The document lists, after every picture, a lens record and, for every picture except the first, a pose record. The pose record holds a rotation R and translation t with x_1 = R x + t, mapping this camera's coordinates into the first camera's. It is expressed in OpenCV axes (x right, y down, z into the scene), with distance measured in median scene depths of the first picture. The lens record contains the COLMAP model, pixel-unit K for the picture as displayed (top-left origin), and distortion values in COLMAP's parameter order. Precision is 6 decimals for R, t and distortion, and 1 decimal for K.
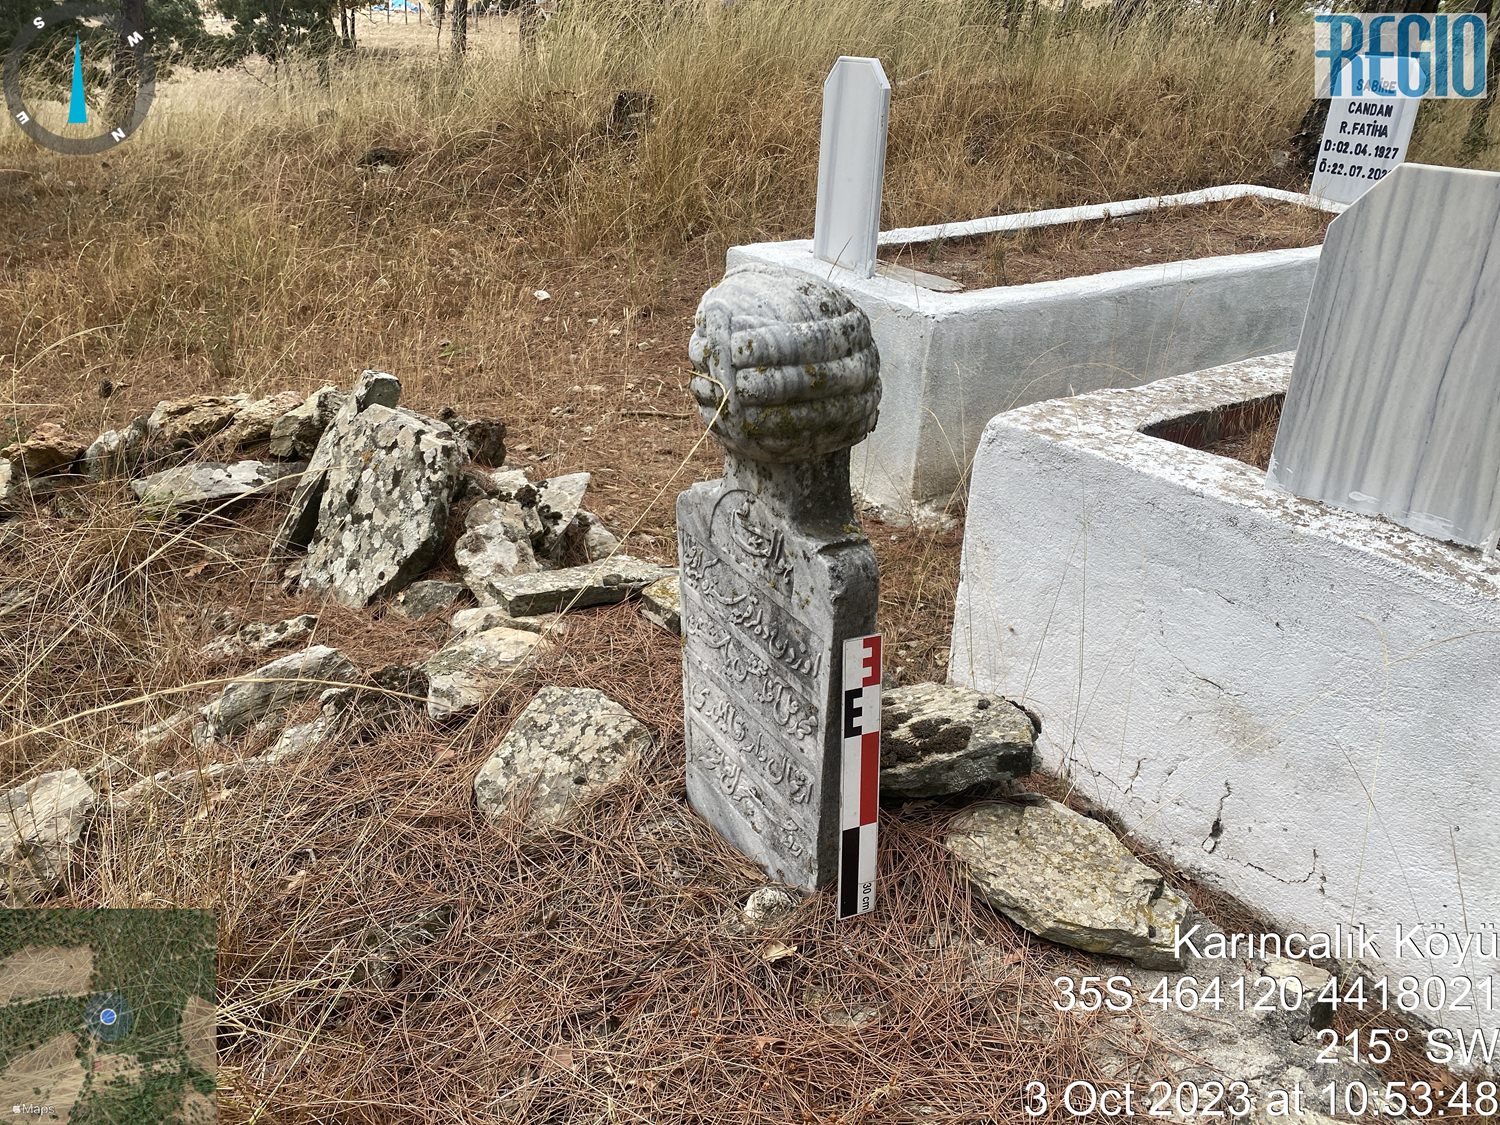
lens RADIAL K [[1138.1, 0, 754.2], [0, 1138.1, 564.6], [0, 0, 1]] dist [0.022726, -0.019407]
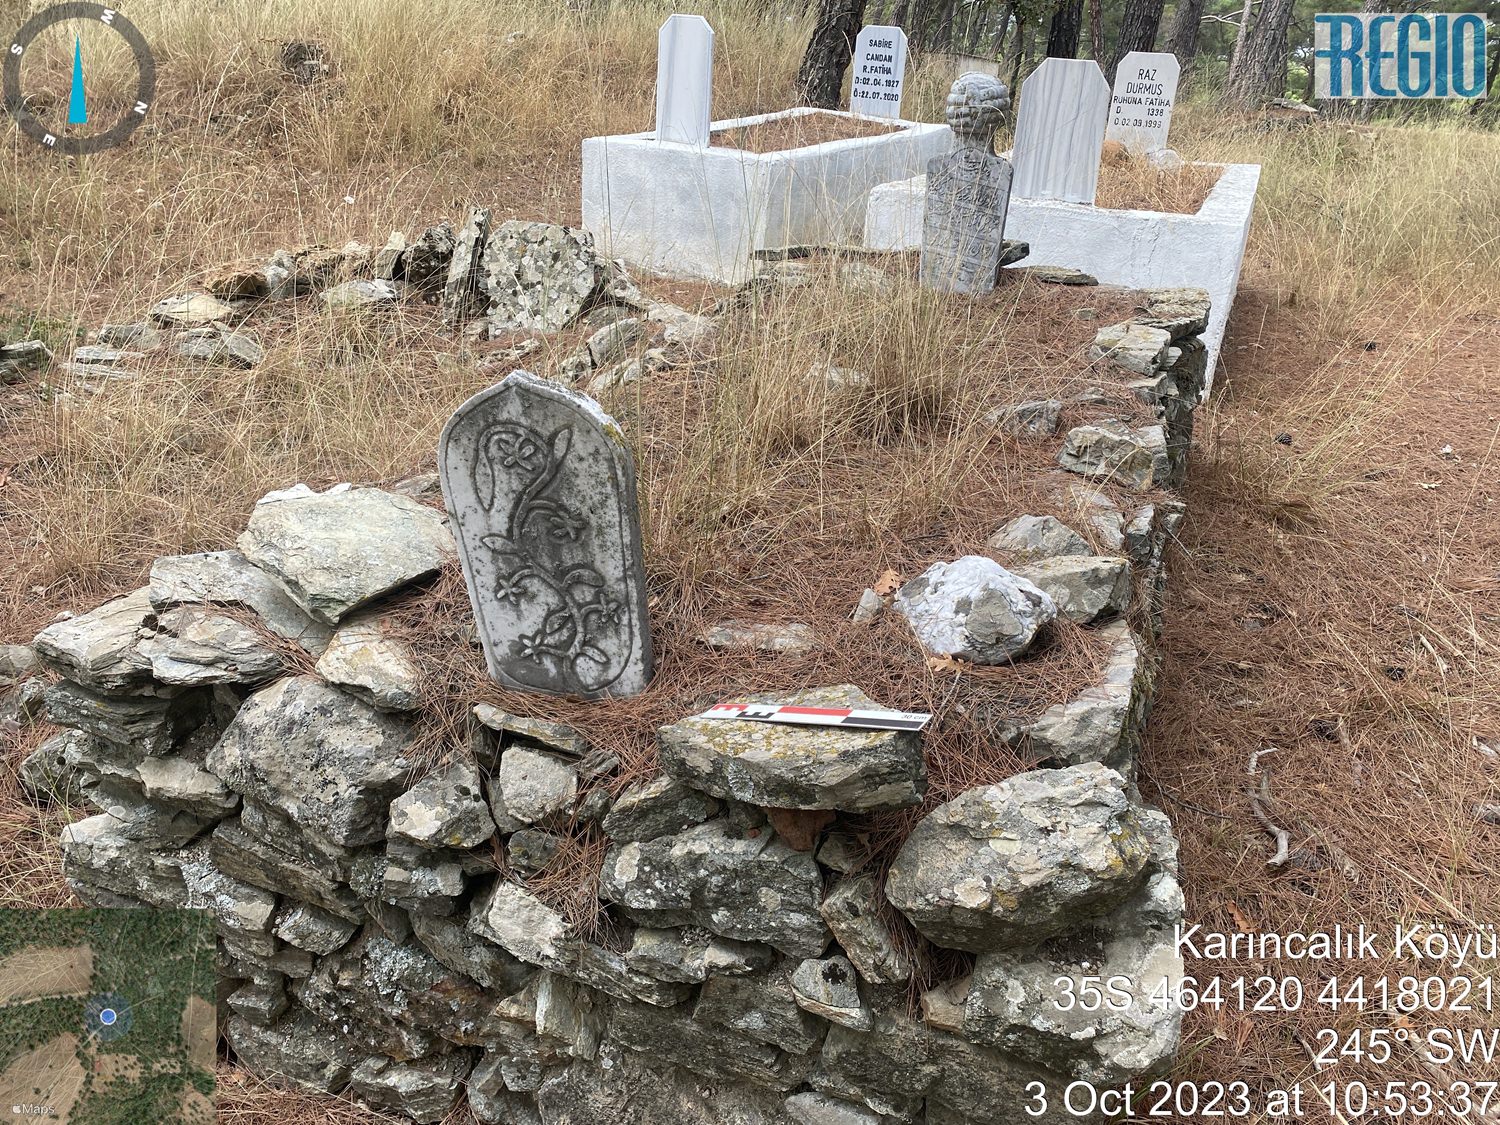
lens RADIAL K [[1138.1, 0, 752.7], [0, 1138.1, 556.5], [0, 0, 1]] dist [0.022726, -0.019407]
pose [[0.854602, -0.197058, 0.480441, -1.969843], [0.192367, 0.979513, 0.059578, 0.643033], [-0.482339, 0.041506, 0.875001, -1.227653]]
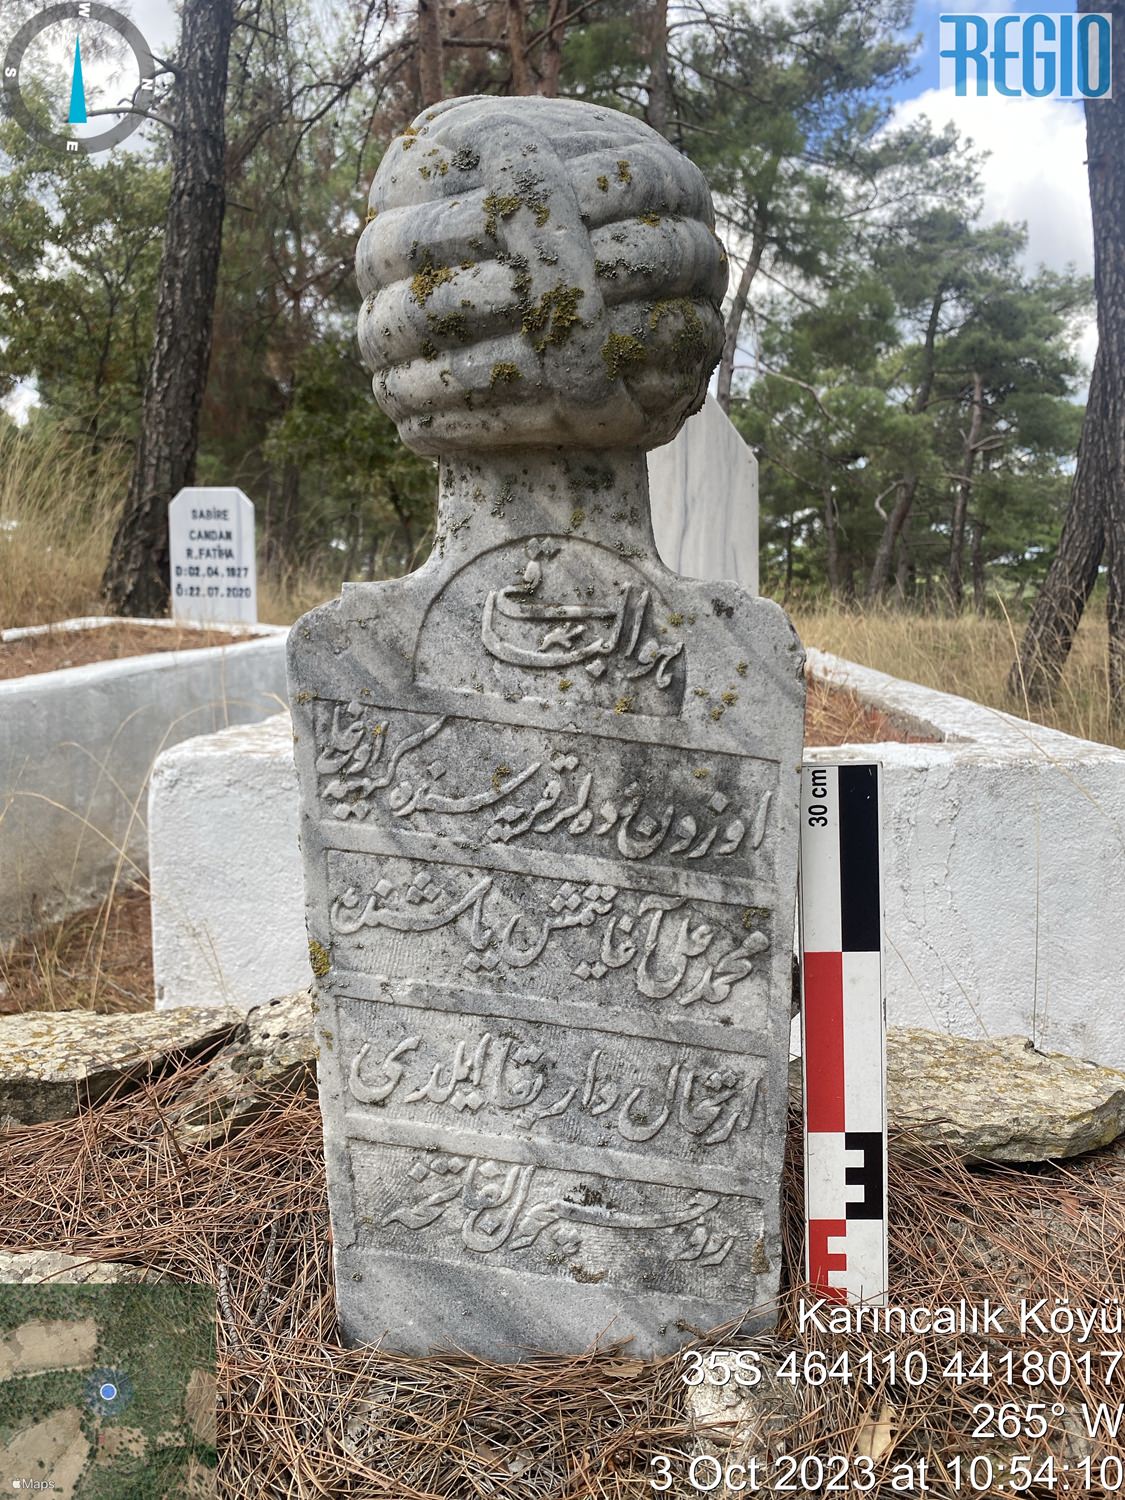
lens RADIAL K [[1138.1, 0, 552.6], [0, 1138.1, 746.2], [0, 0, 1]] dist [0.022726, -0.019407]
pose [[0.621294, -0.128883, 0.772906, -0.357635], [0.346003, 0.930132, -0.123031, 0.076728], [-0.703048, 0.343866, 0.622479, 0.634492]]
